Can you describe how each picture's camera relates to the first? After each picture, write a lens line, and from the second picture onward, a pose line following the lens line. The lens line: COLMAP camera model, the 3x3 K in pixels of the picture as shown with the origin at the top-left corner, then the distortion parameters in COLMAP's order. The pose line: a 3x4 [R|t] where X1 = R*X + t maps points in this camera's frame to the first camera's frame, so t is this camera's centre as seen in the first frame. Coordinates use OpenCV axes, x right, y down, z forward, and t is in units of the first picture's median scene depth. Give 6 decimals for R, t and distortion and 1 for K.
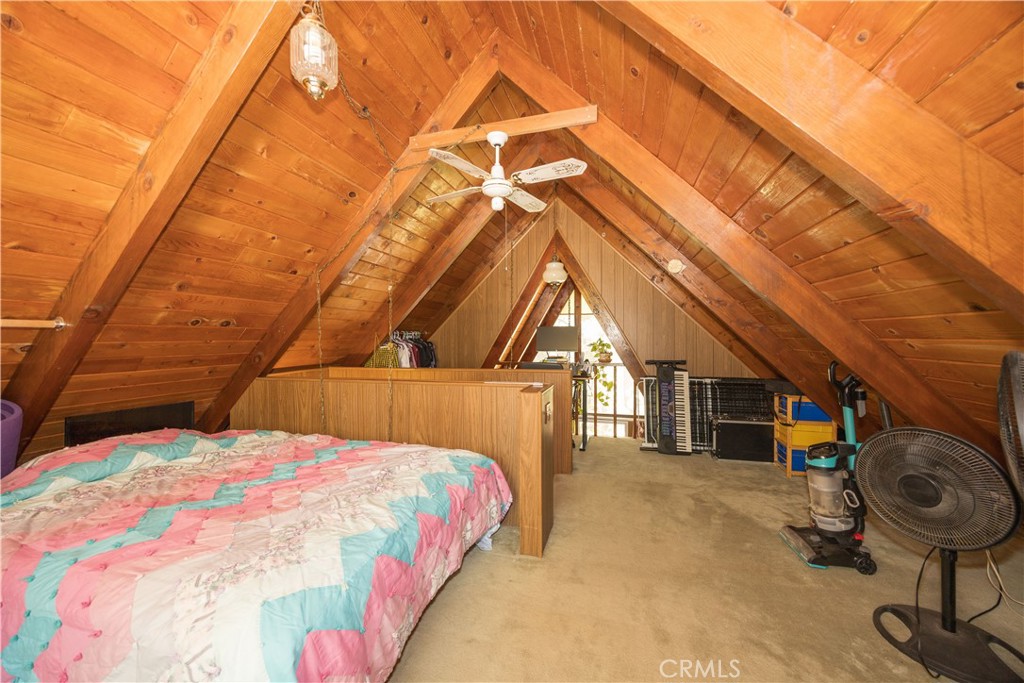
lens RADIAL K [[400.0, 0, 501.9], [0, 400.0, 344.4], [0, 0, 1]] dist [-0.001496, -0.000053]
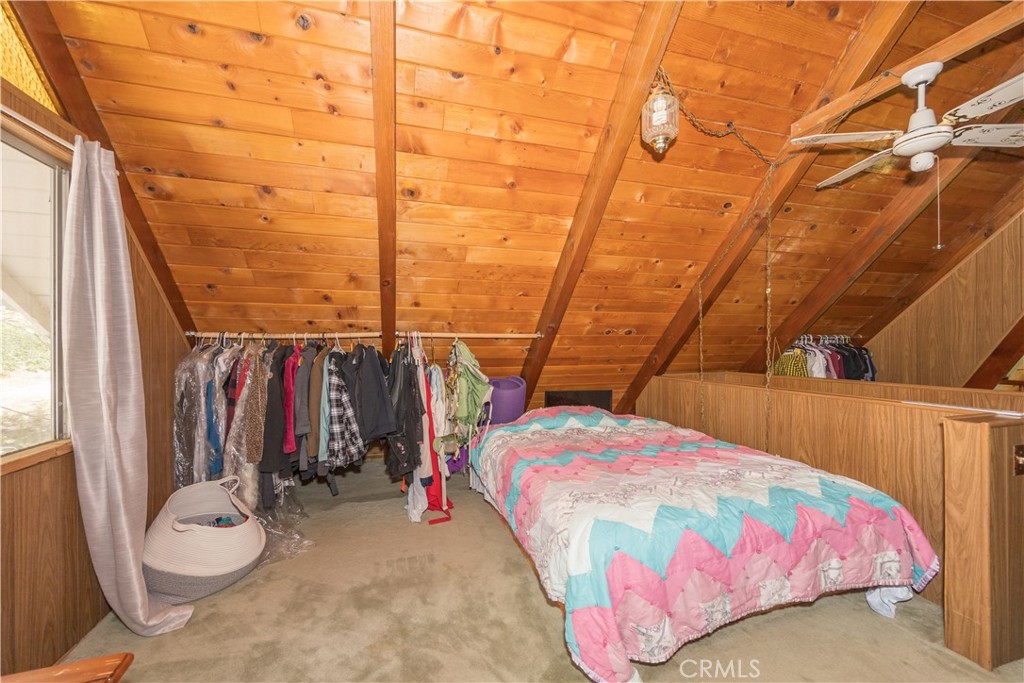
lens RADIAL K [[400.0, 0, 501.9], [0, 400.0, 344.4], [0, 0, 1]] dist [-0.001496, -0.000053]
pose [[0.535837, 0.000721, -0.844321, 0.190953], [-0.011227, 0.999917, -0.006271, -0.000189], [0.844247, 0.012839, 0.535801, -0.047224]]
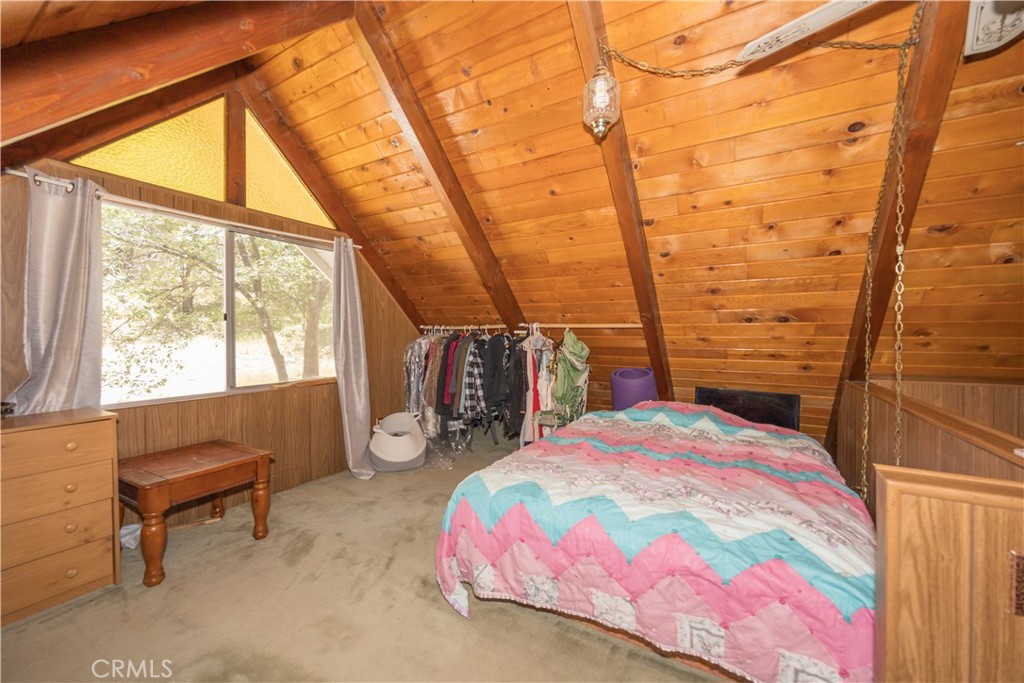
lens RADIAL K [[398.5, 0, 511.2], [0, 398.5, 337.3], [0, 0, 1]] dist [-0.001940, -0.000232]
pose [[-0.255278, 0.009095, -0.966825, 0.454462], [-0.016649, 0.999766, 0.013800, -0.010070], [0.966724, 0.019620, -0.255067, 0.620942]]
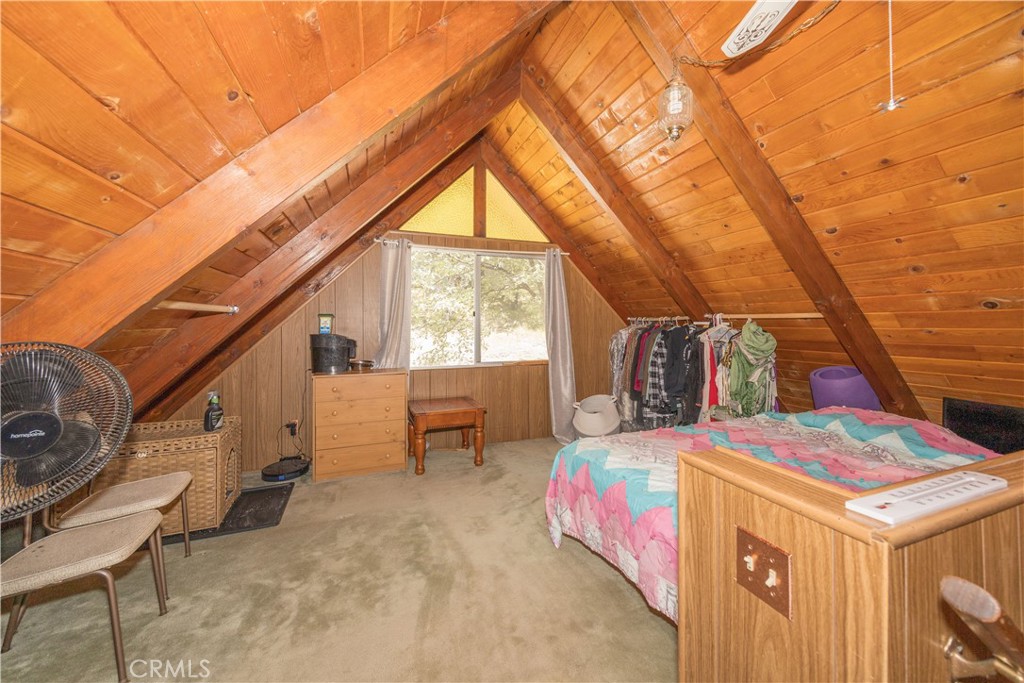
lens RADIAL K [[406.2, 0, 529.1], [0, 406.2, 318.5], [0, 0, 1]] dist [-0.000415, 0.000078]
pose [[-0.794634, -0.007804, -0.607039, 0.415282], [-0.008182, 0.999964, -0.002145, -0.017331], [0.607034, 0.003262, -0.794669, 1.029240]]
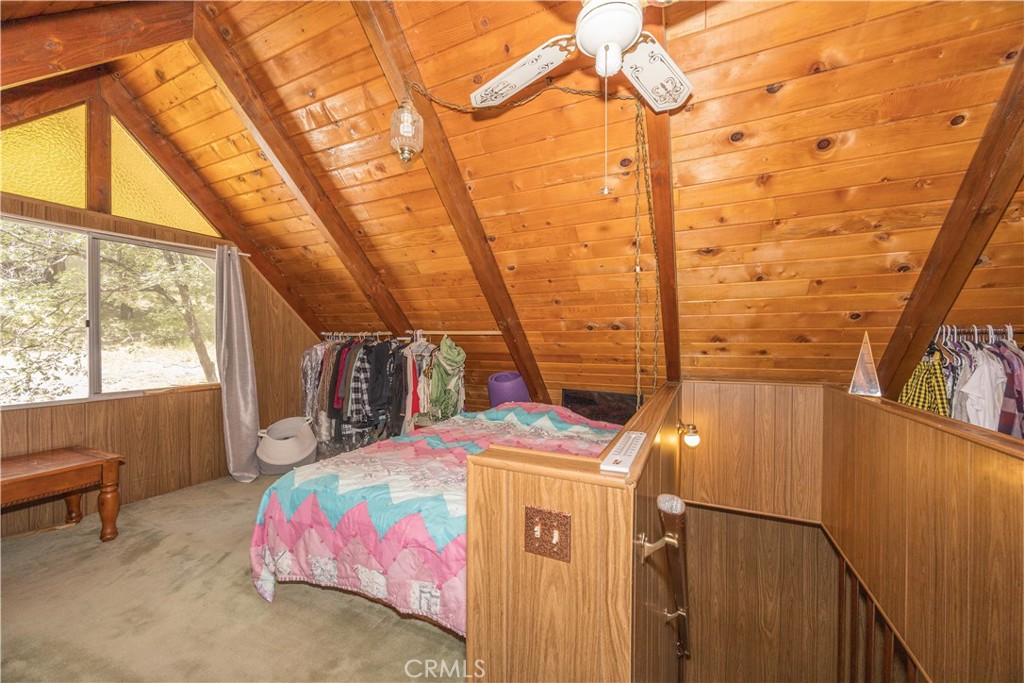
lens RADIAL K [[396.1, 0, 511.4], [0, 396.1, 343.4], [0, 0, 1]] dist [-0.001951, -0.000278]
pose [[-0.177399, 0.009221, -0.984096, 0.461709], [-0.016829, 0.999781, 0.012401, -0.016231], [0.983995, 0.018762, -0.177205, 0.932119]]
